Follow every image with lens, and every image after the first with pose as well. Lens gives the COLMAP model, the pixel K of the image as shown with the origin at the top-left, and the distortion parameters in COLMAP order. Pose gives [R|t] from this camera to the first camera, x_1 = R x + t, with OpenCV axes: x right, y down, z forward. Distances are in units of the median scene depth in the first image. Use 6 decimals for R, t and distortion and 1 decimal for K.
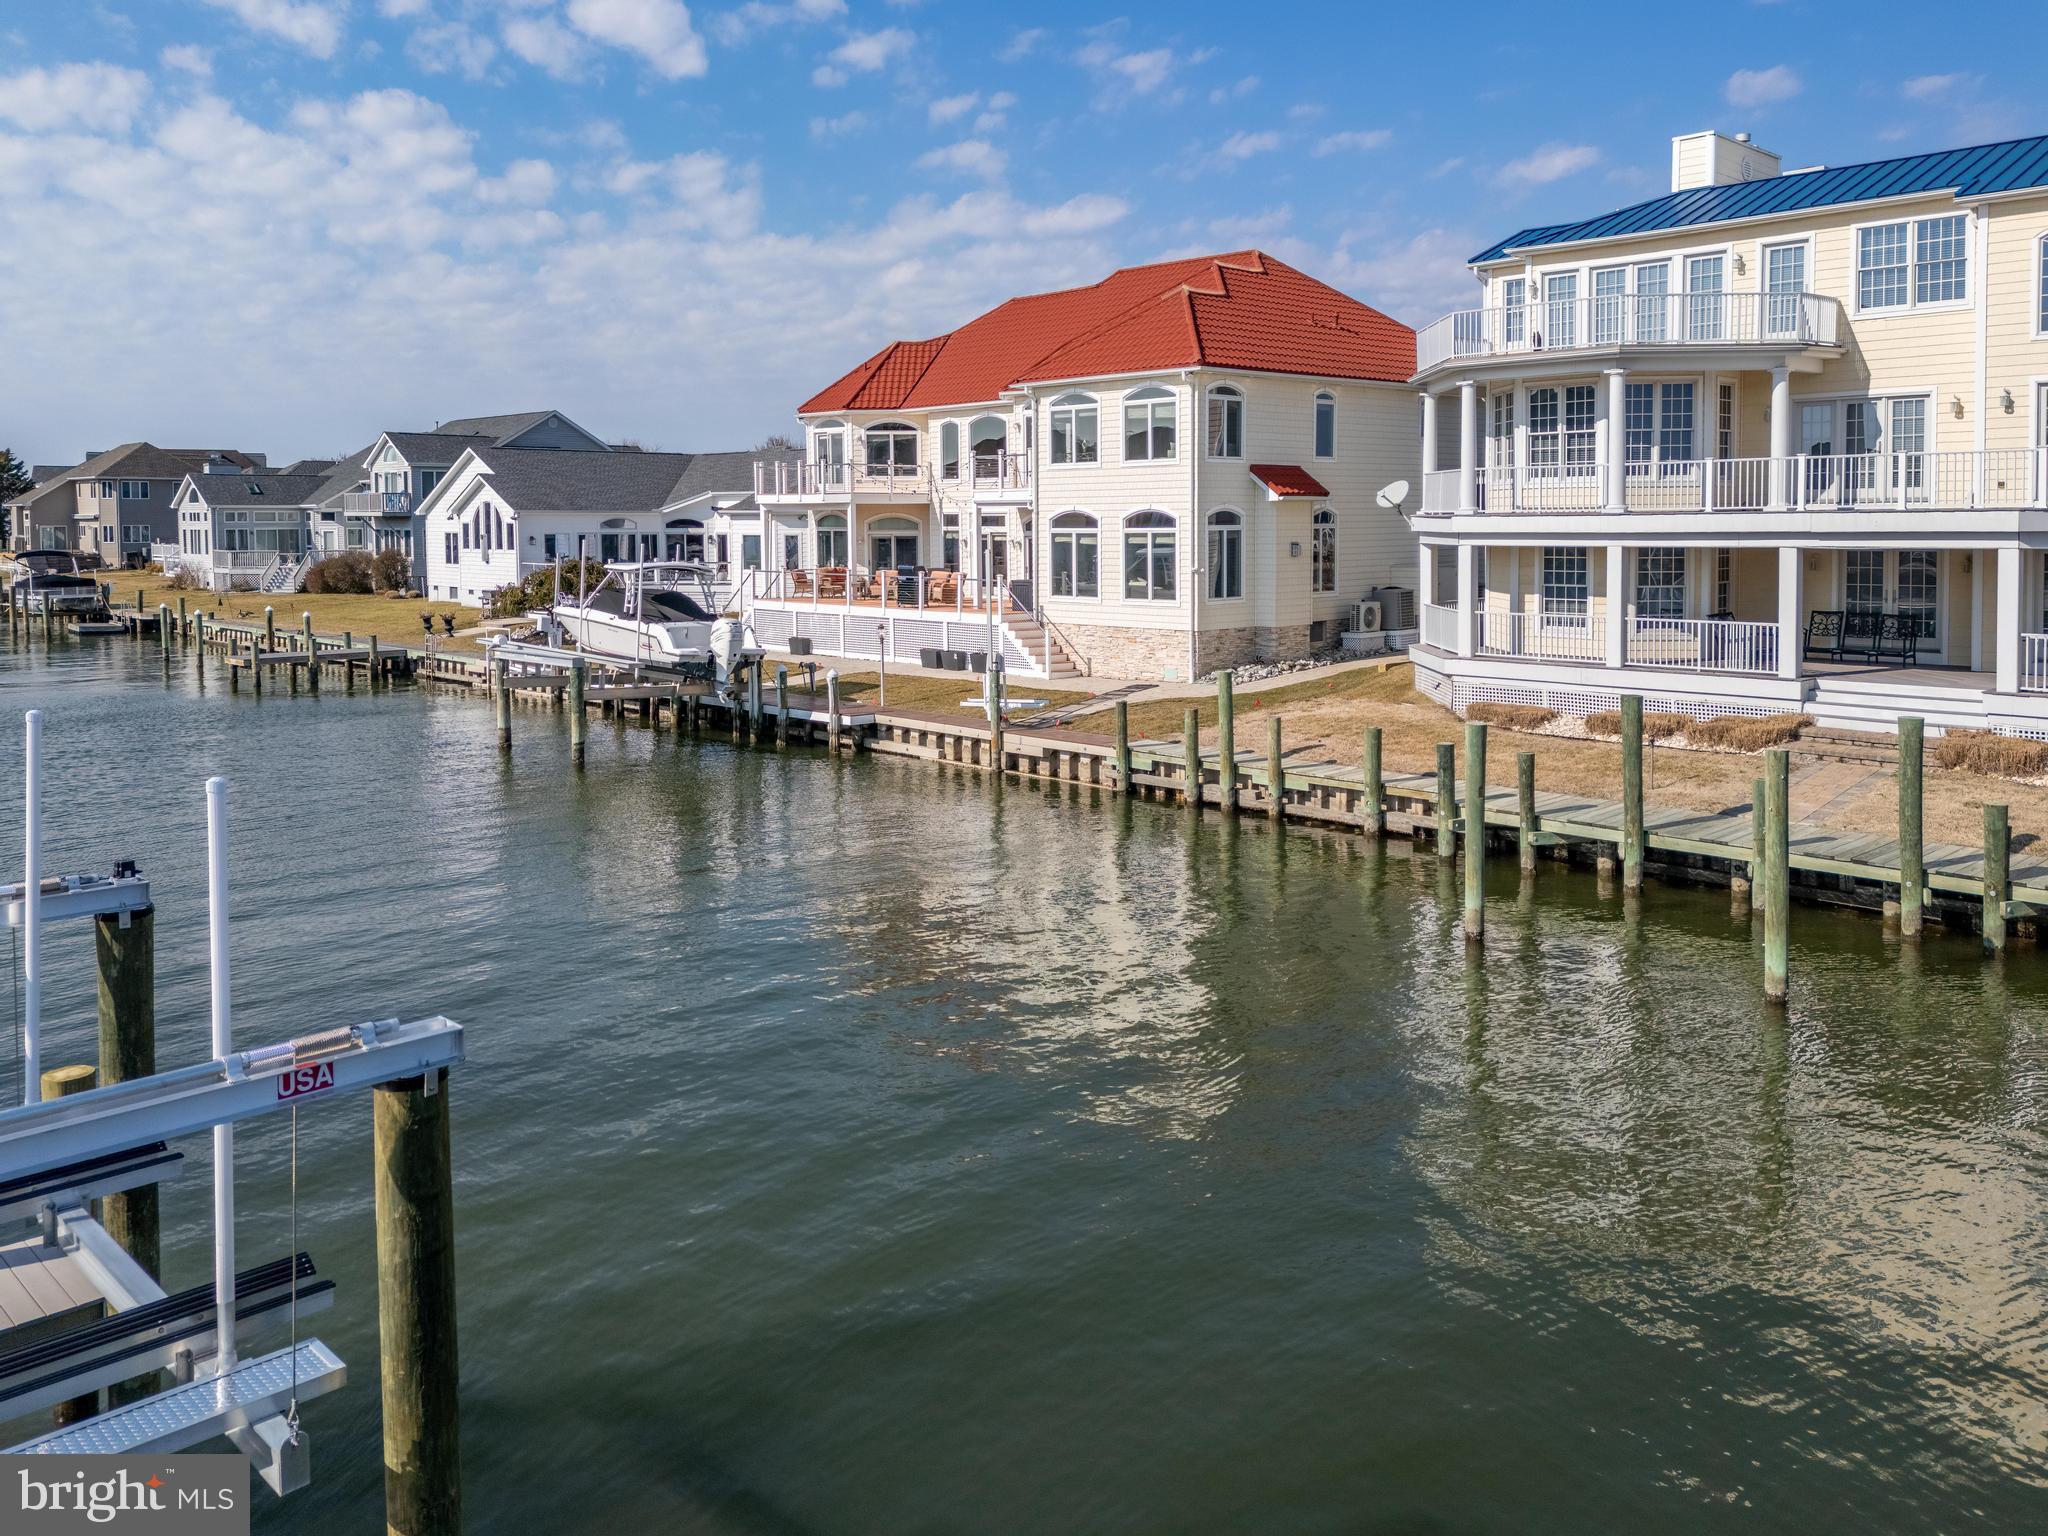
lens RADIAL K [[1585.0, 0, 1006.9], [0, 1585.0, 588.3], [0, 0, 1]] dist [0.014859, -0.002263]
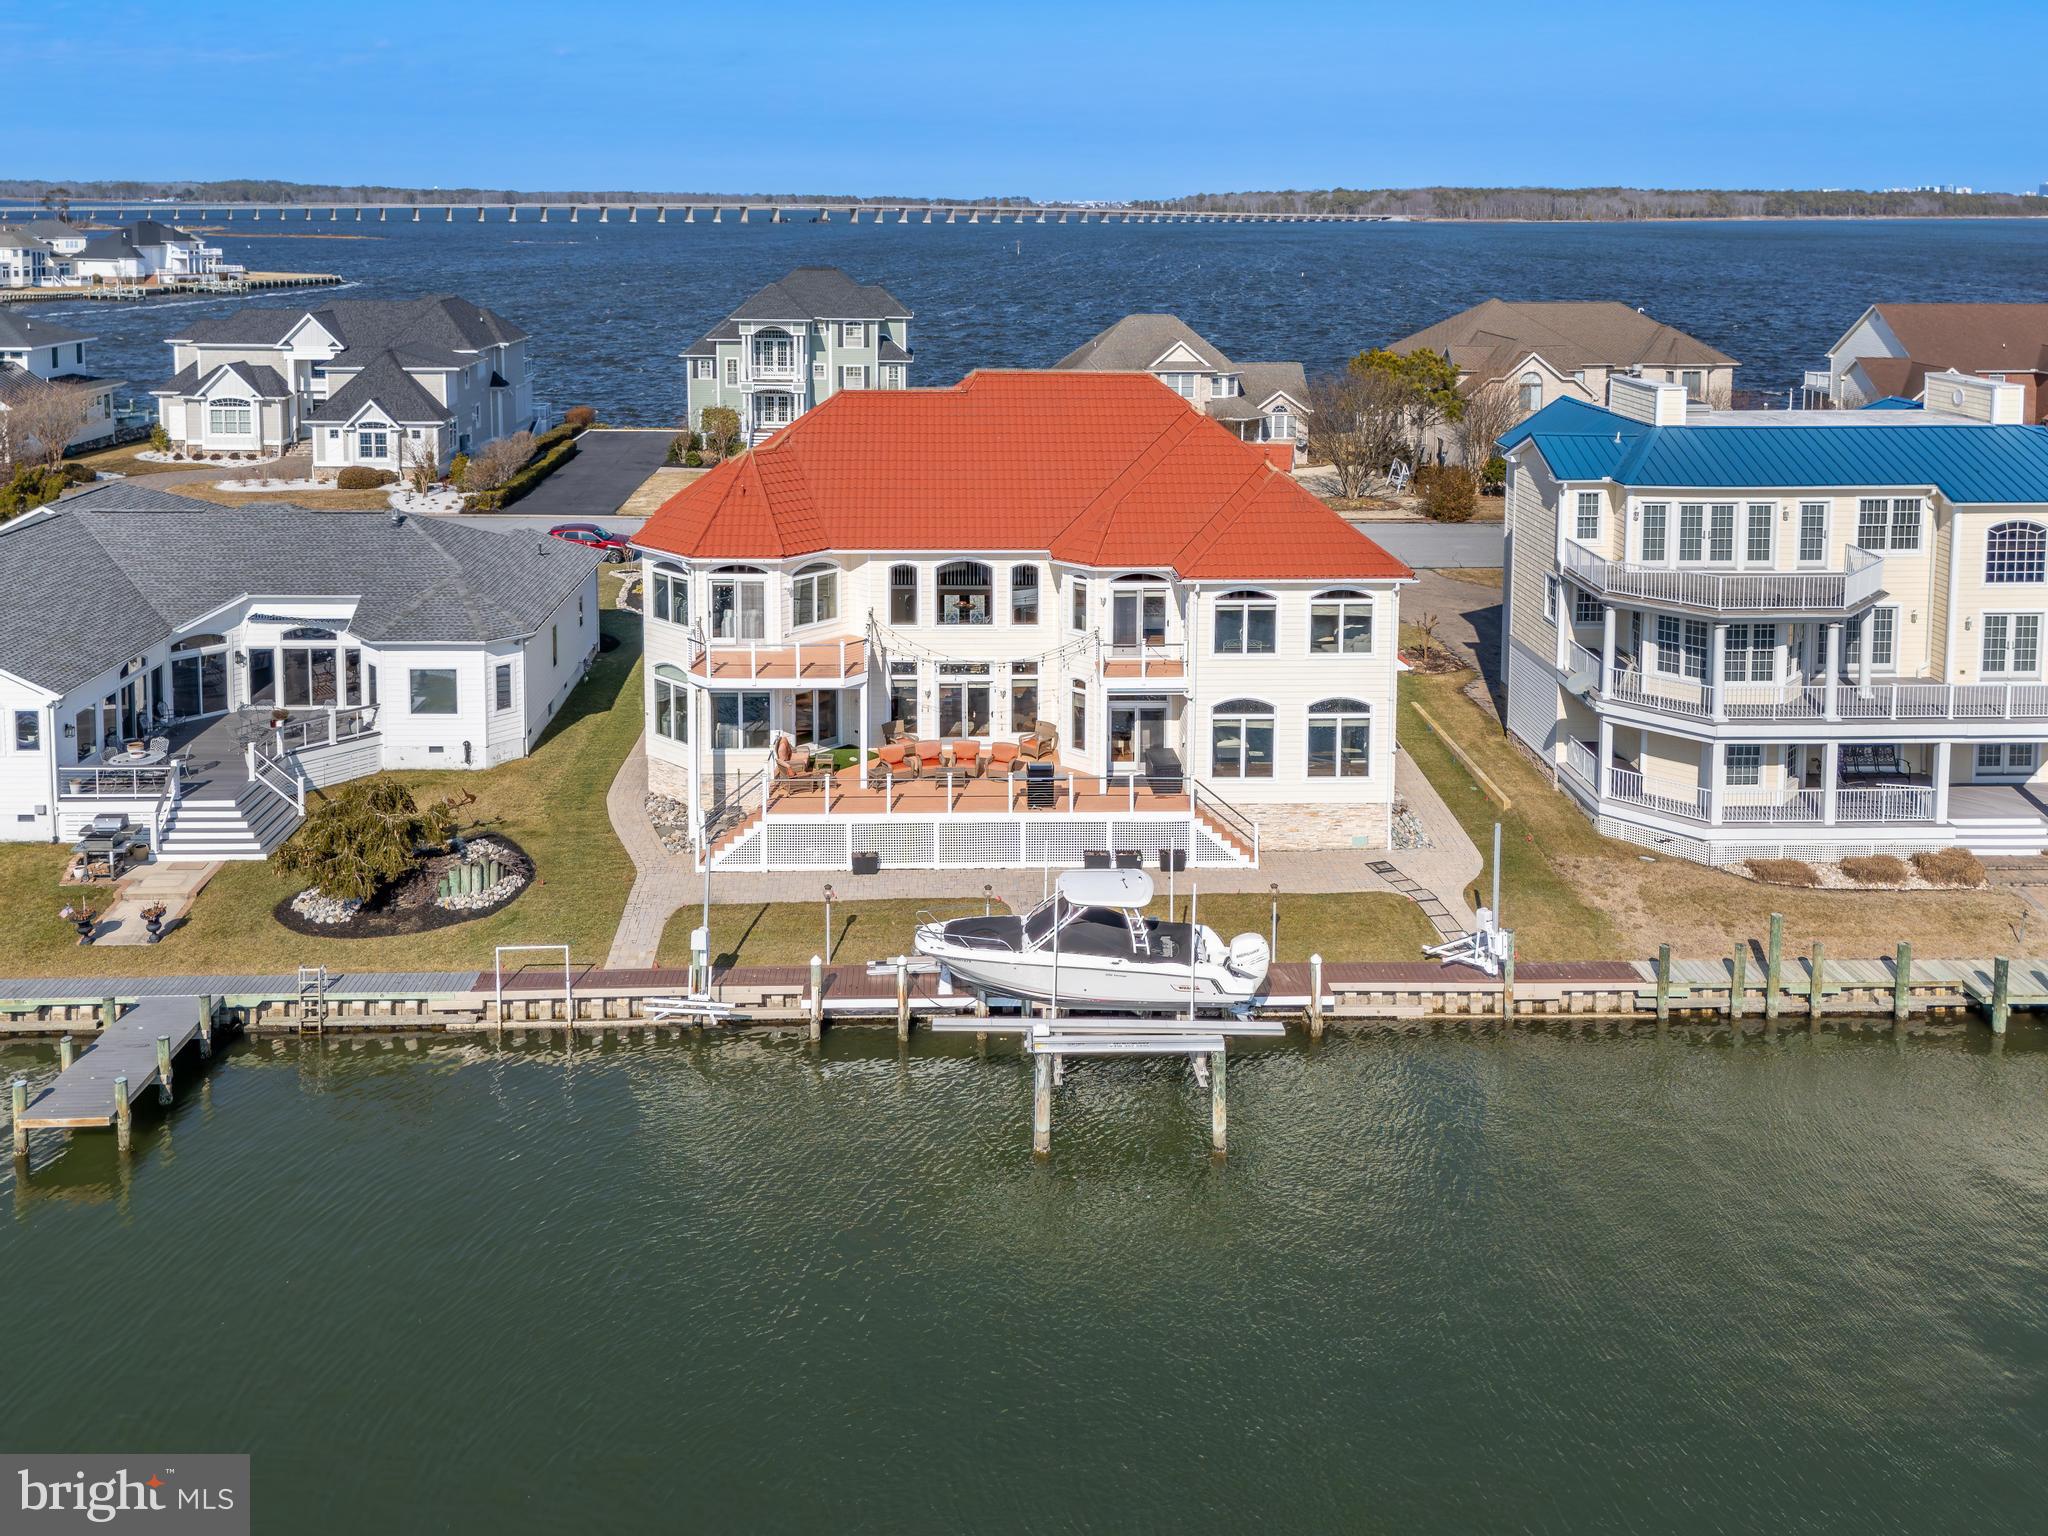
lens RADIAL K [[1735.0, 0, 1007.9], [0, 1735.0, 324.2], [0, 0, 1]] dist [0.015569, 0.007275]
pose [[0.663618, -0.042551, 0.746861, -0.945020], [0.023974, 0.999078, 0.035619, -0.354240], [-0.747688, -0.005732, 0.664026, 0.370824]]
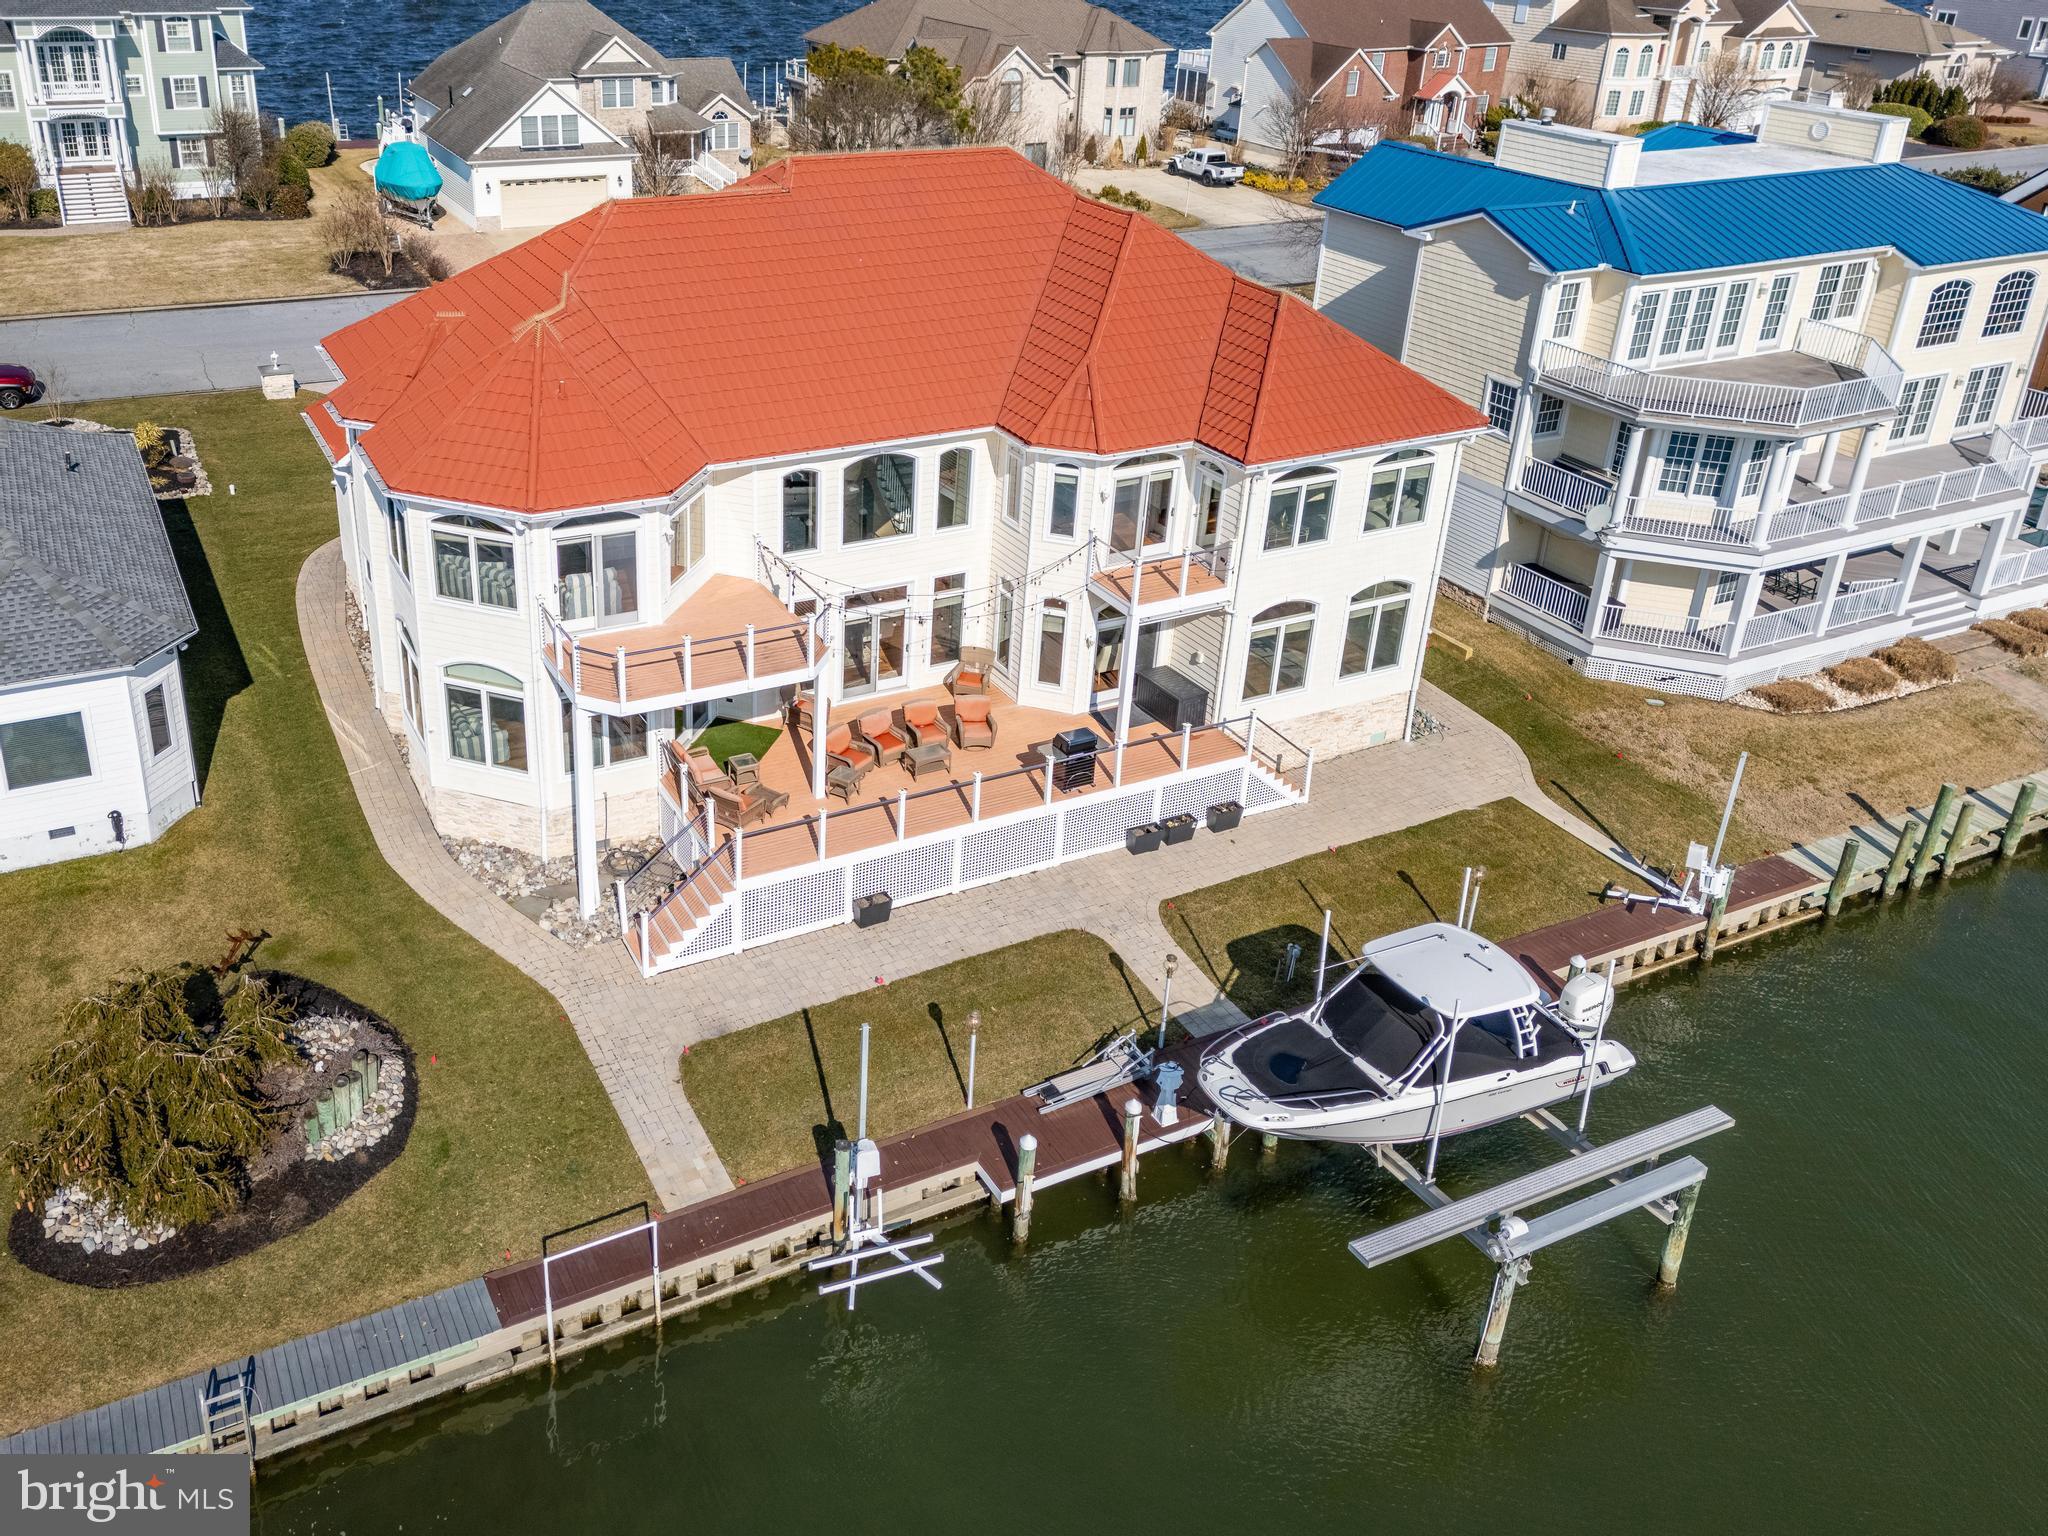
lens RADIAL K [[1669.8, 0, 843.7], [0, 1669.8, 552.0], [0, 0, 1]] dist [0.013669, 0.006975]
pose [[0.305764, -0.355936, 0.883073, -0.797880], [0.017578, 0.929446, 0.368540, -0.403821], [-0.951945, -0.097164, 0.290448, 1.009974]]
